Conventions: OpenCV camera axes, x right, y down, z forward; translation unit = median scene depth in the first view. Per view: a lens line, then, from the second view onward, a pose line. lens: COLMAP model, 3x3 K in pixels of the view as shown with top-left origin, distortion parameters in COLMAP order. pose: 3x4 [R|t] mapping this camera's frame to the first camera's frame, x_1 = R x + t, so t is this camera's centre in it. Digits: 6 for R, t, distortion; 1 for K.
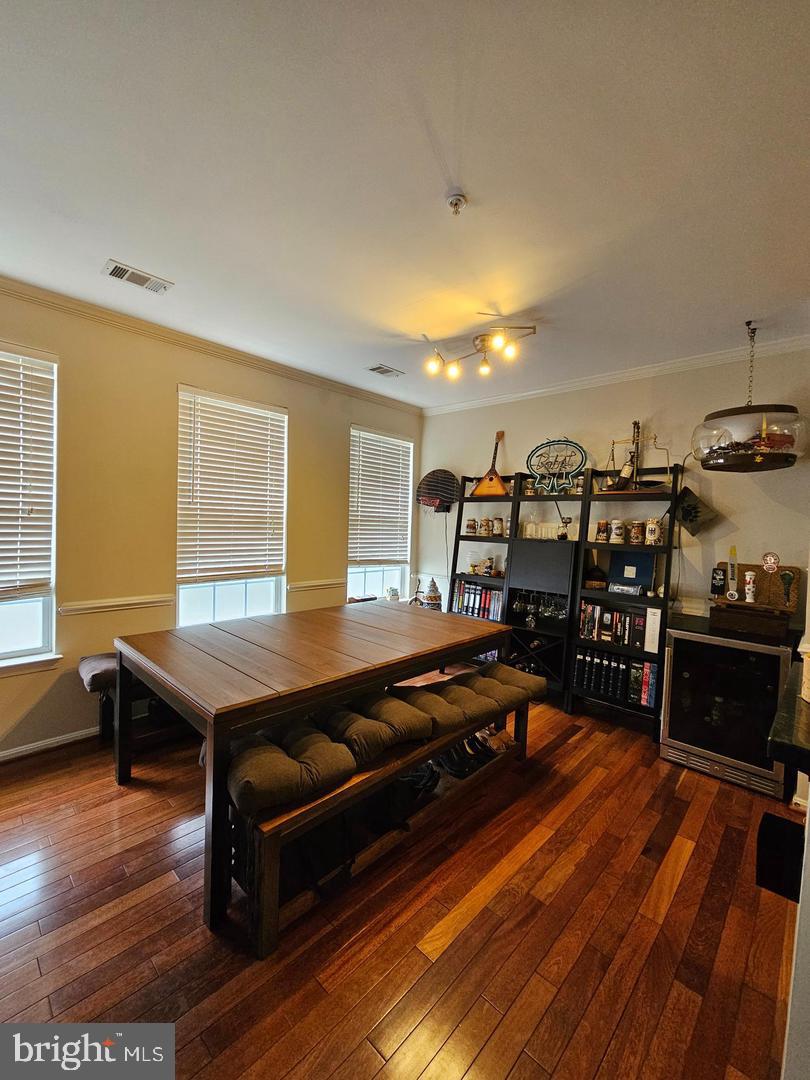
lens RADIAL K [[450.2, 0, 405.0], [0, 450.2, 540.0], [0, 0, 1]] dist [-0.000128, -0.000089]
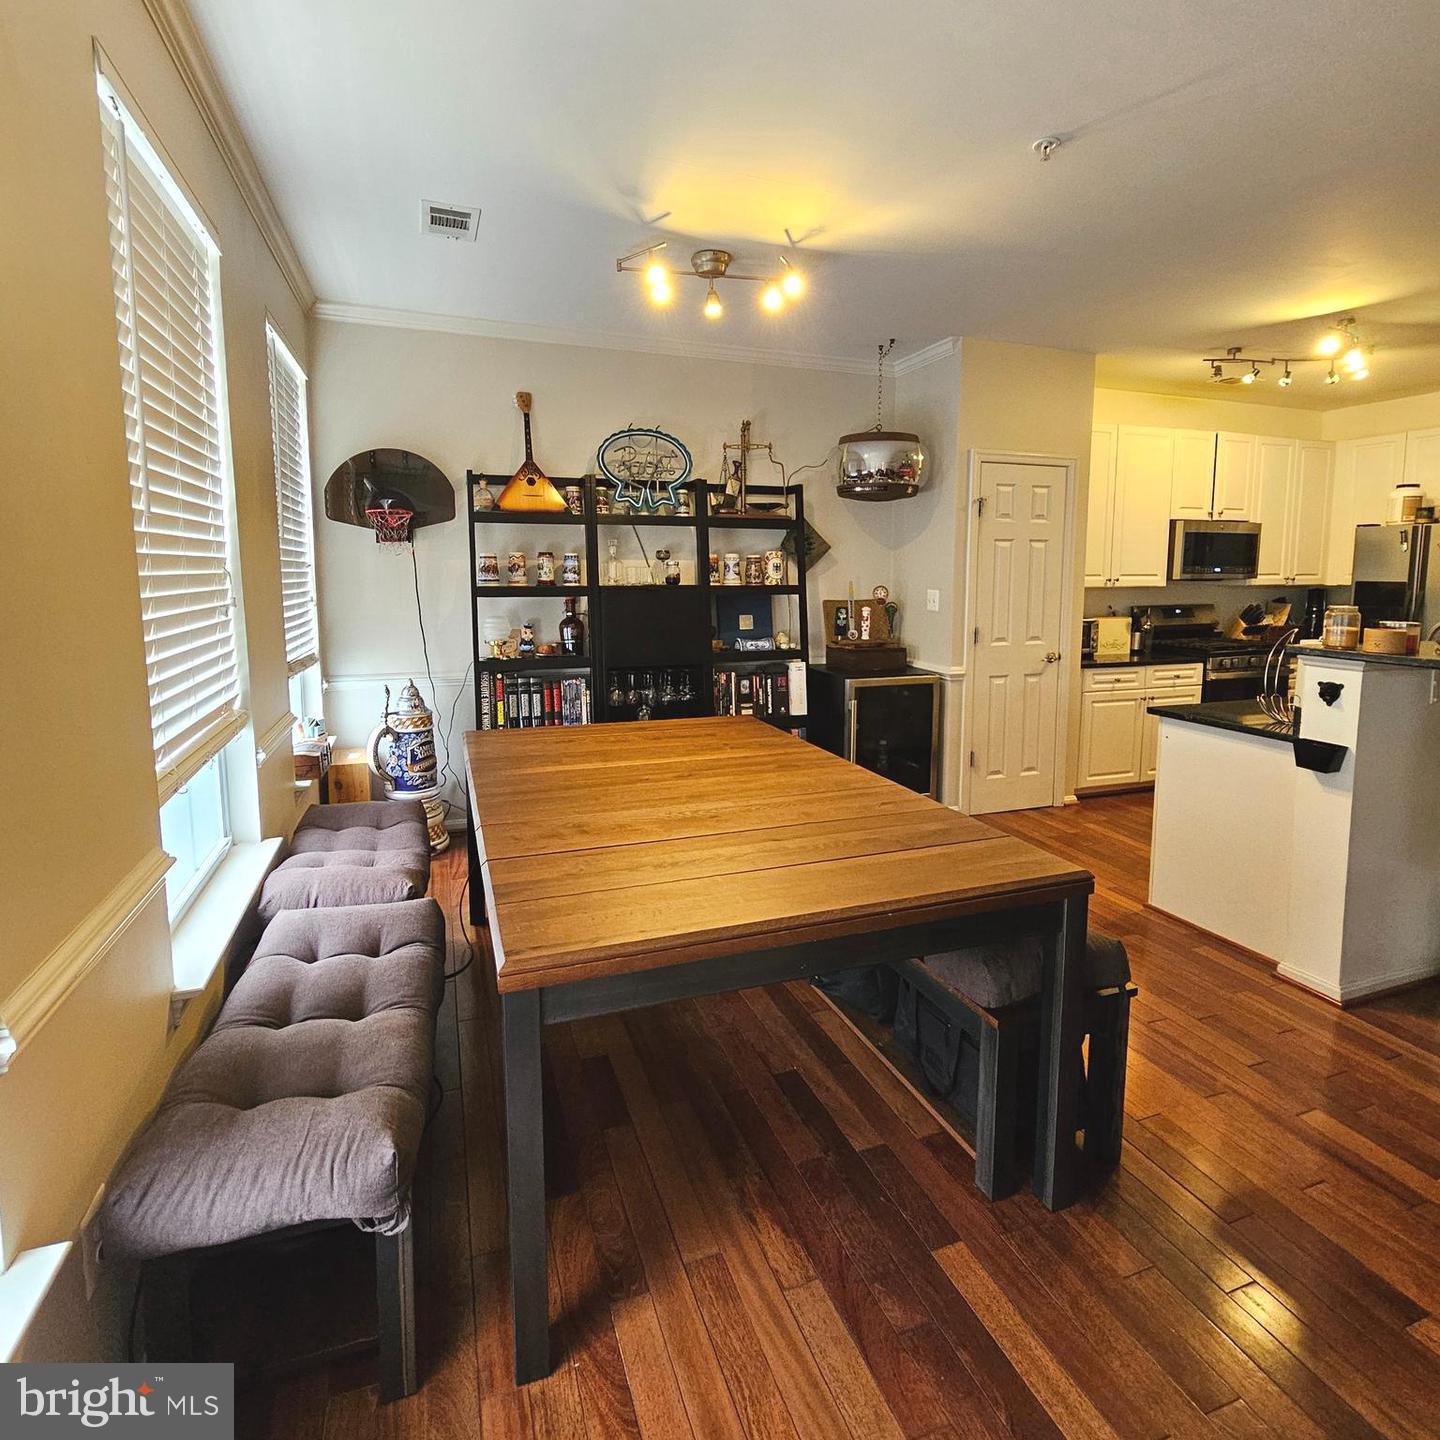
lens RADIAL K [[785.6, 0, 717.0], [0, 785.6, 655.2], [0, 0, 1]] dist [-0.003056, -0.001643]
pose [[0.451192, -0.130379, 0.882852, -0.654015], [0.046224, 0.991357, 0.122780, -0.036115], [-0.891229, -0.014588, 0.453319, 0.408989]]
